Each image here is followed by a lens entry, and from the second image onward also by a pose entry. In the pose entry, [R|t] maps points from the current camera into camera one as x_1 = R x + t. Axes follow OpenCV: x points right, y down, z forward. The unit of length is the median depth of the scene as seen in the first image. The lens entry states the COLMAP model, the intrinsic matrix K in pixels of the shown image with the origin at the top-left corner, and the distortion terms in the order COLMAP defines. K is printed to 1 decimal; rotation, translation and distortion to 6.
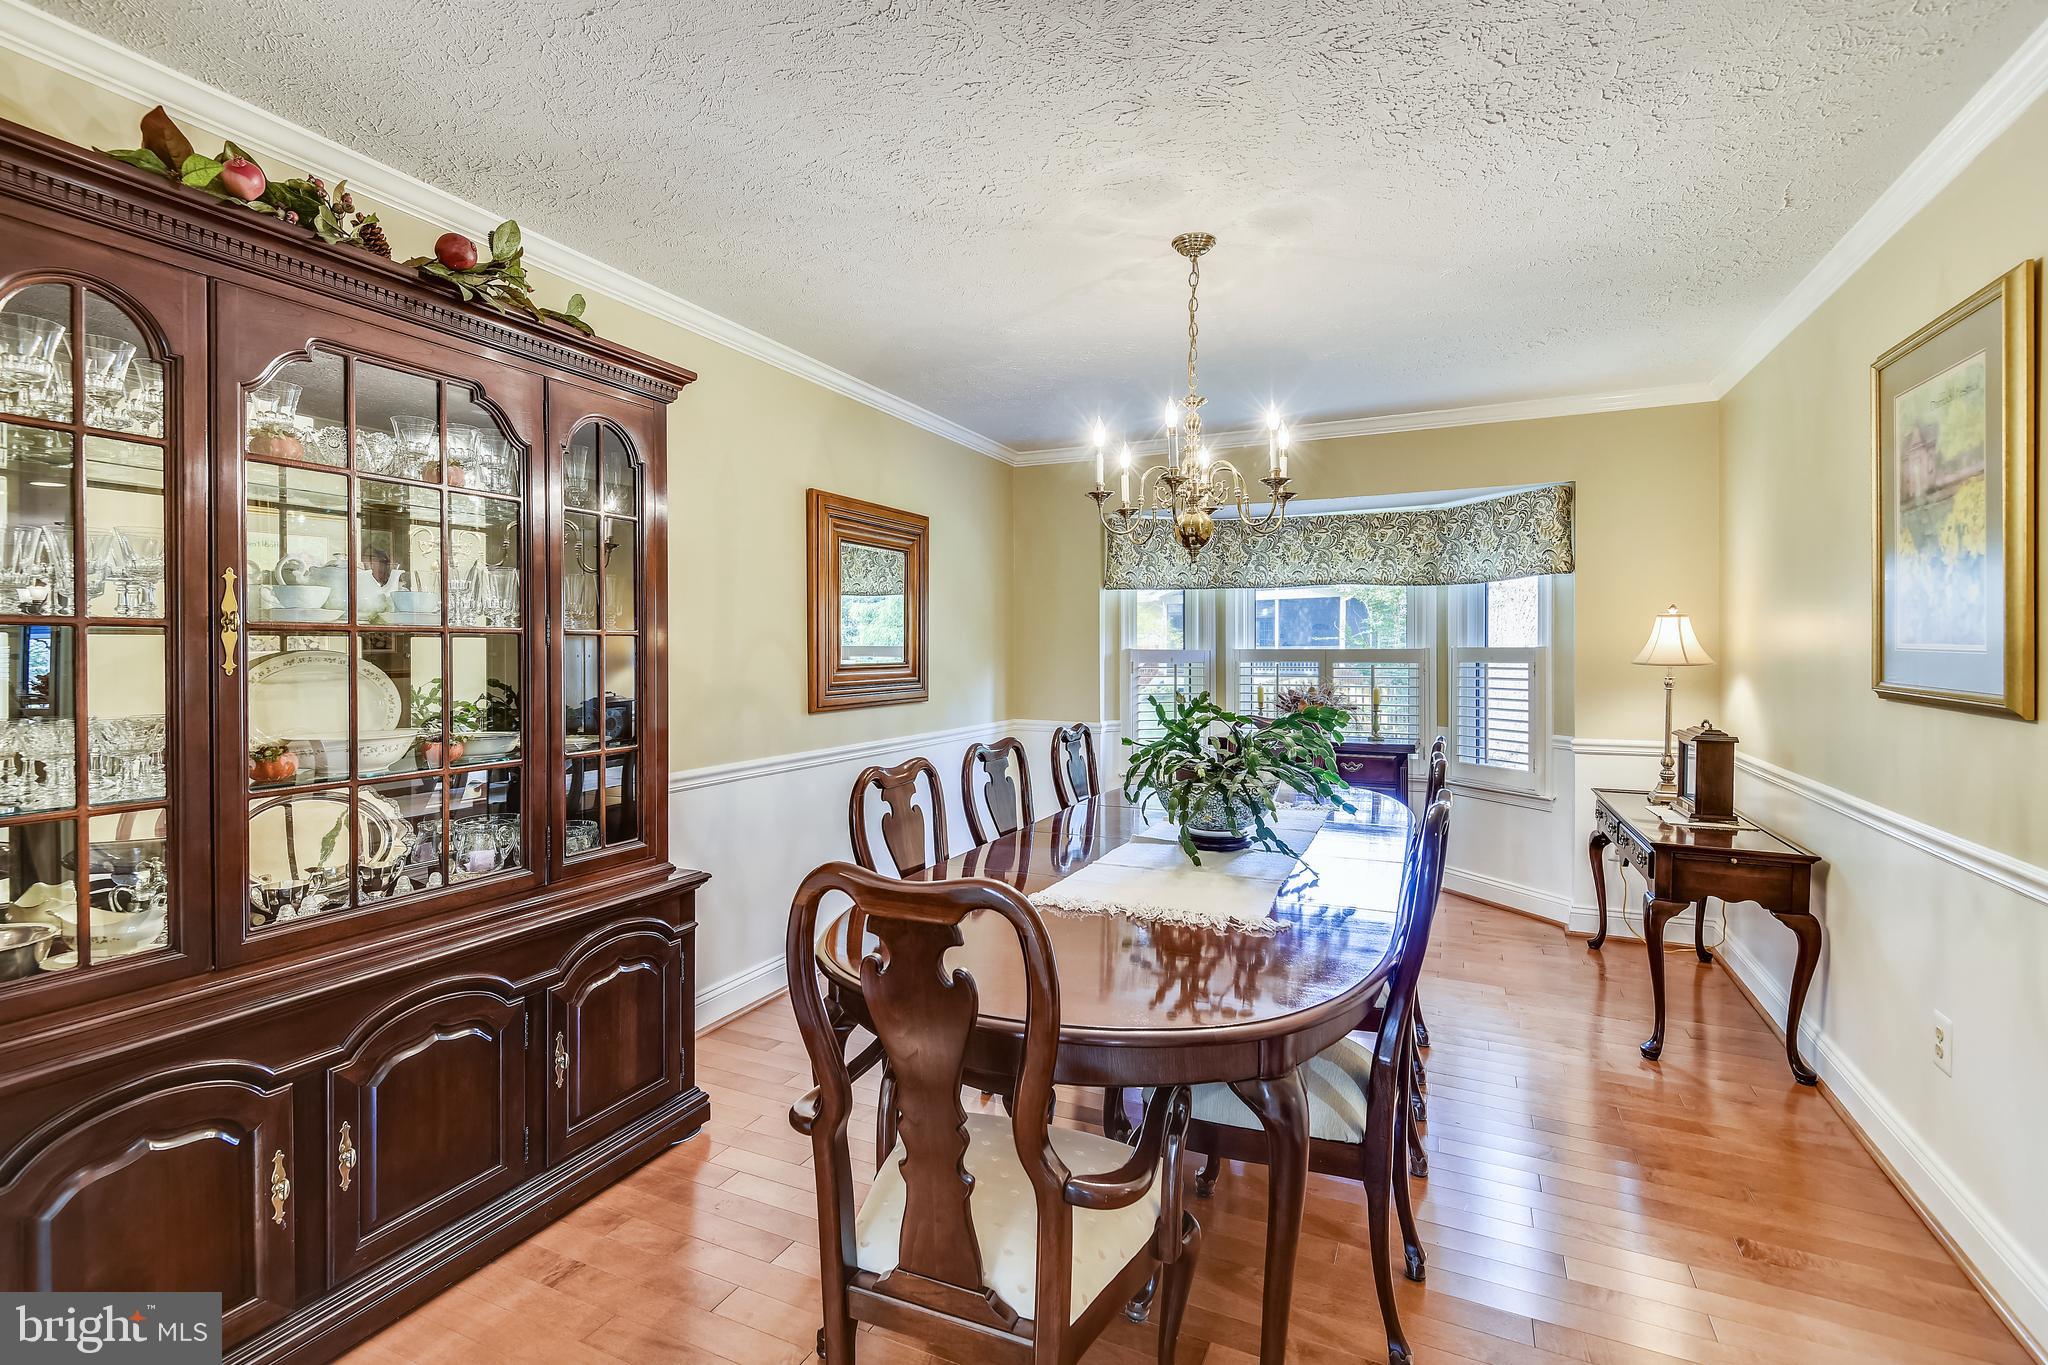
lens RADIAL K [[941.6, 0, 1013.5], [0, 941.6, 653.6], [0, 0, 1]] dist [0.015460, -0.007834]
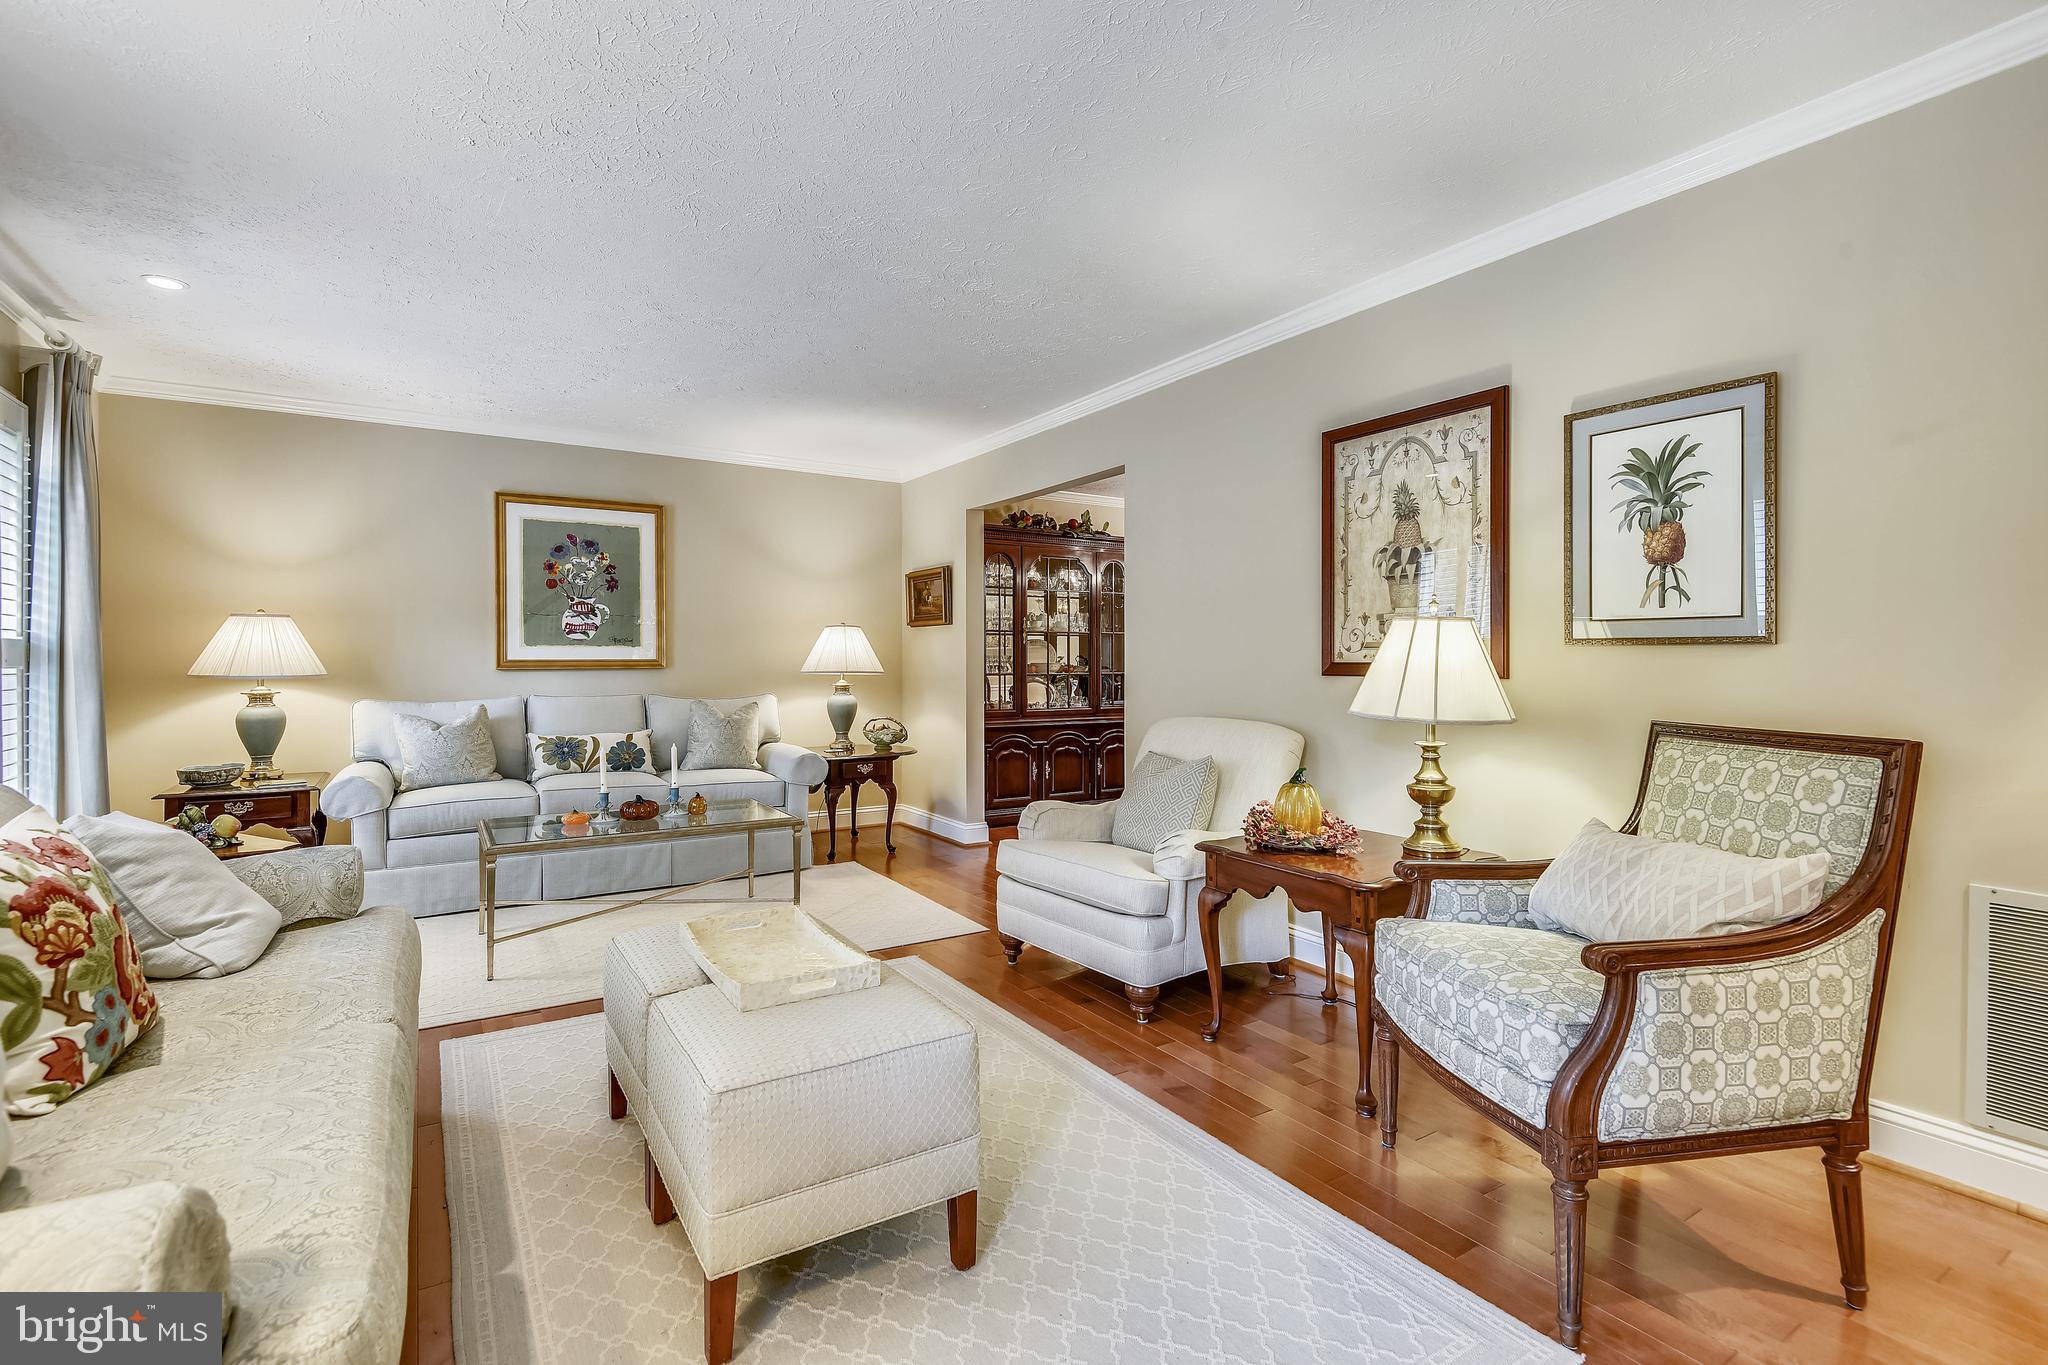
lens RADIAL K [[941.6, 0, 1025.5], [0, 941.6, 670.9], [0, 0, 1]] dist [0.015460, -0.007834]
pose [[0.847896, 0.009380, -0.530080, 0.854931], [-0.007495, 0.999956, 0.005706, 0.075678], [0.530110, -0.000865, 0.847928, -1.571182]]
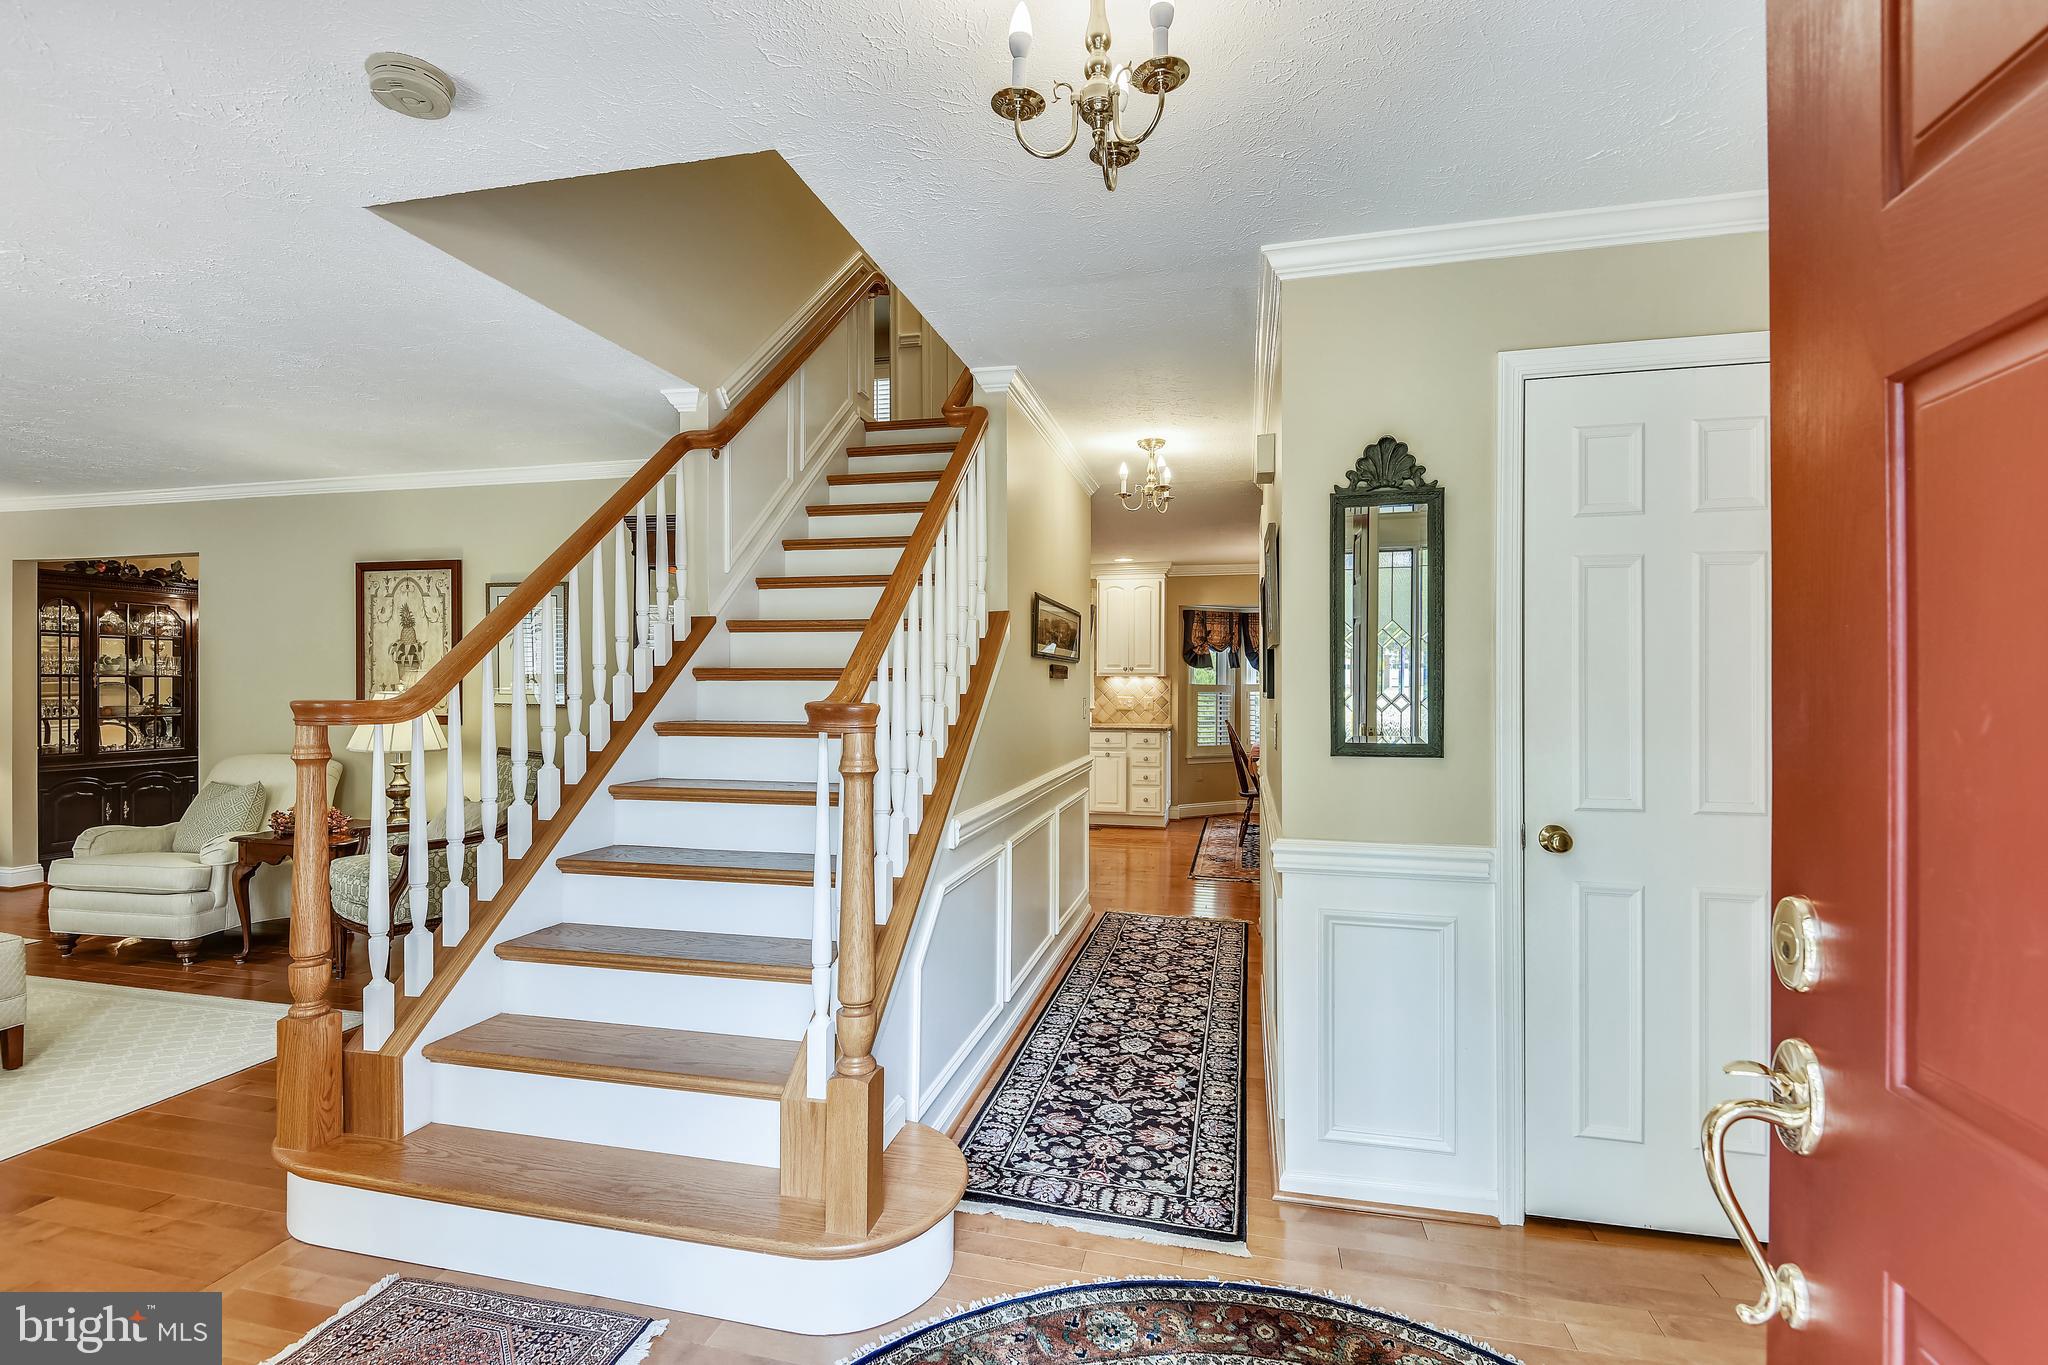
lens RADIAL K [[941.6, 0, 1018.7], [0, 941.6, 681.4], [0, 0, 1]] dist [0.015460, -0.007834]
pose [[0.981111, 0.004413, 0.193396, 1.514031], [-0.003510, 0.999981, -0.005010, 0.001685], [-0.193415, 0.004237, 0.981108, -2.500172]]
